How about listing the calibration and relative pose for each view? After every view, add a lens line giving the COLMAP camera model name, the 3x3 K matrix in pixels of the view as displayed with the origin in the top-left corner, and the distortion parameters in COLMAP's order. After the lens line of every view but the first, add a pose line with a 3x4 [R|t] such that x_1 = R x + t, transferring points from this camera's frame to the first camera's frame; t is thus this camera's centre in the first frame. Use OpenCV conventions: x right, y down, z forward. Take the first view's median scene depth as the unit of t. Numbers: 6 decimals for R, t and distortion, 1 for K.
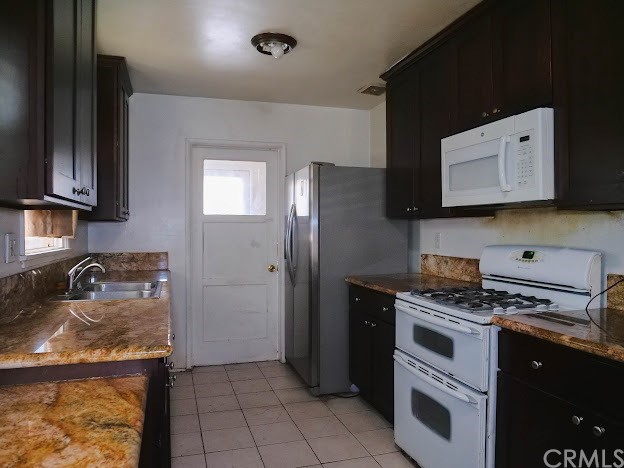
lens RADIAL K [[457.0, 0, 303.3], [0, 457.0, 235.7], [0, 0, 1]] dist [-0.038952, 0.010289]
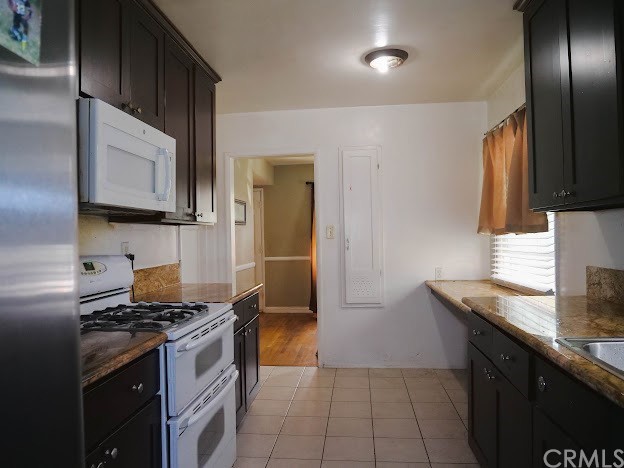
lens RADIAL K [[454.5, 0, 312.0], [0, 454.5, 234.0], [0, 0, 1]] dist [-0.038146, 0.009823]
pose [[-0.925976, 0.016286, 0.377231, -0.246522], [0.020686, 0.999757, 0.007615, -0.019280], [-0.377015, 0.014854, -0.926088, 1.680163]]
